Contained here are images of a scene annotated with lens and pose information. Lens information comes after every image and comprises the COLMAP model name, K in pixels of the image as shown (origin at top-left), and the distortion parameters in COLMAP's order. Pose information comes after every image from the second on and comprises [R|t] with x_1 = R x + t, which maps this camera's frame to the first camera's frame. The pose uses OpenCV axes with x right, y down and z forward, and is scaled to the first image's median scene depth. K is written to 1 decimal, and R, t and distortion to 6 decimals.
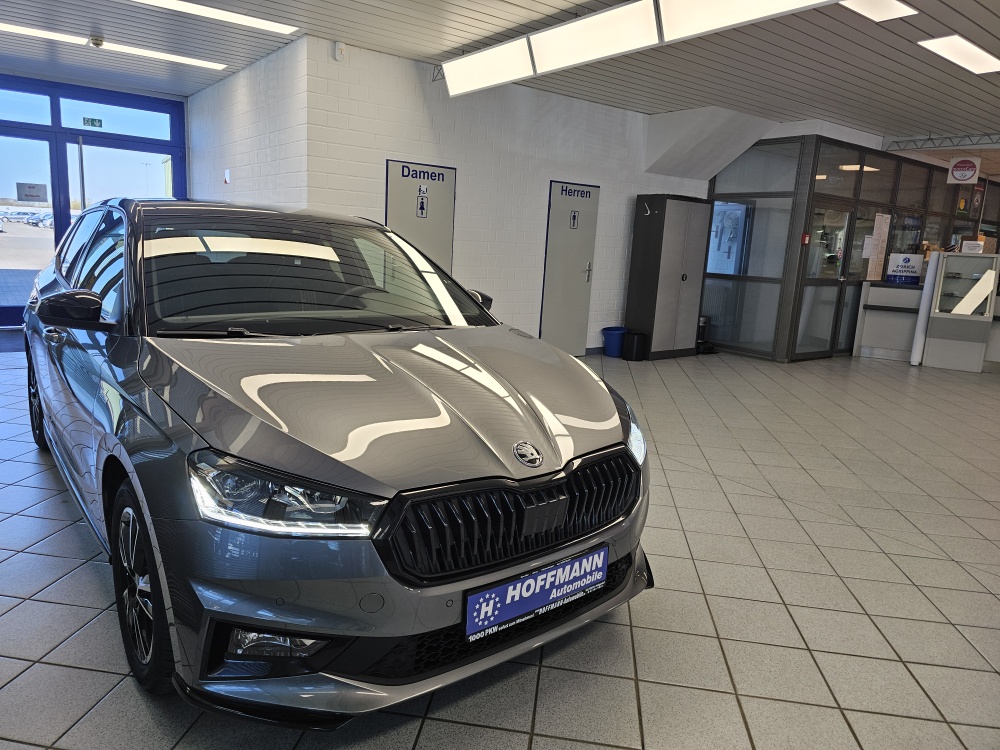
lens RADIAL K [[663.1, 0, 487.3], [0, 663.1, 362.2], [0, 0, 1]] dist [0.075059, -0.057554]
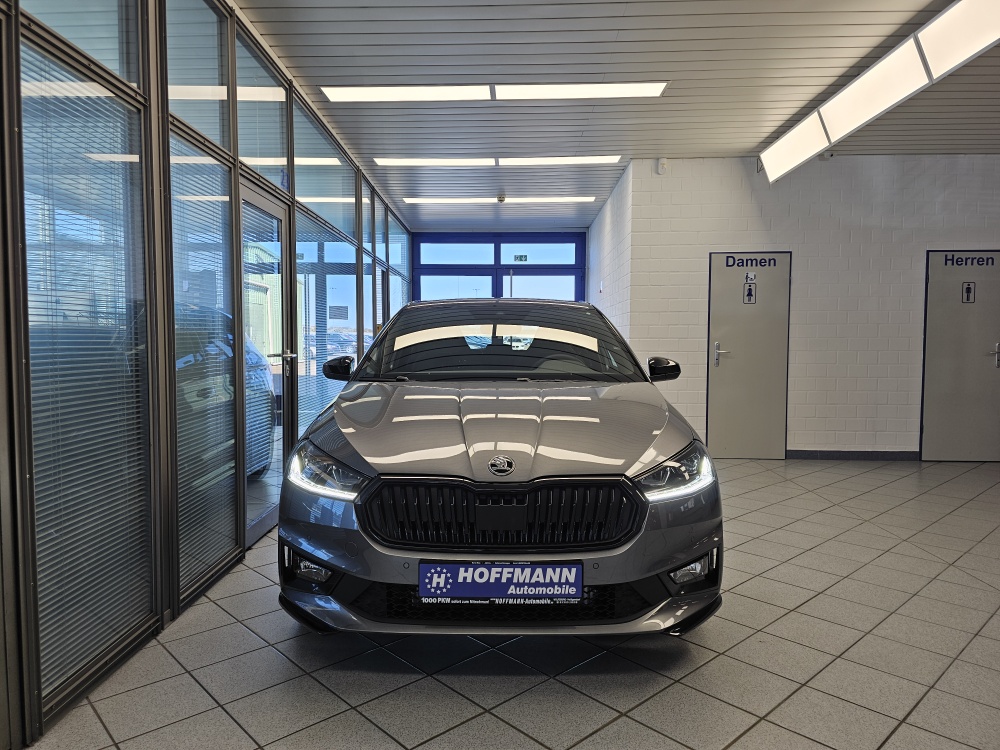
lens RADIAL K [[663.1, 0, 487.3], [0, 663.1, 362.2], [0, 0, 1]] dist [0.075059, -0.057554]
pose [[0.780555, -0.026923, -0.624507, 0.743271], [-0.075368, 0.987730, -0.136782, 0.112668], [0.620527, 0.153834, 0.768948, 0.028918]]
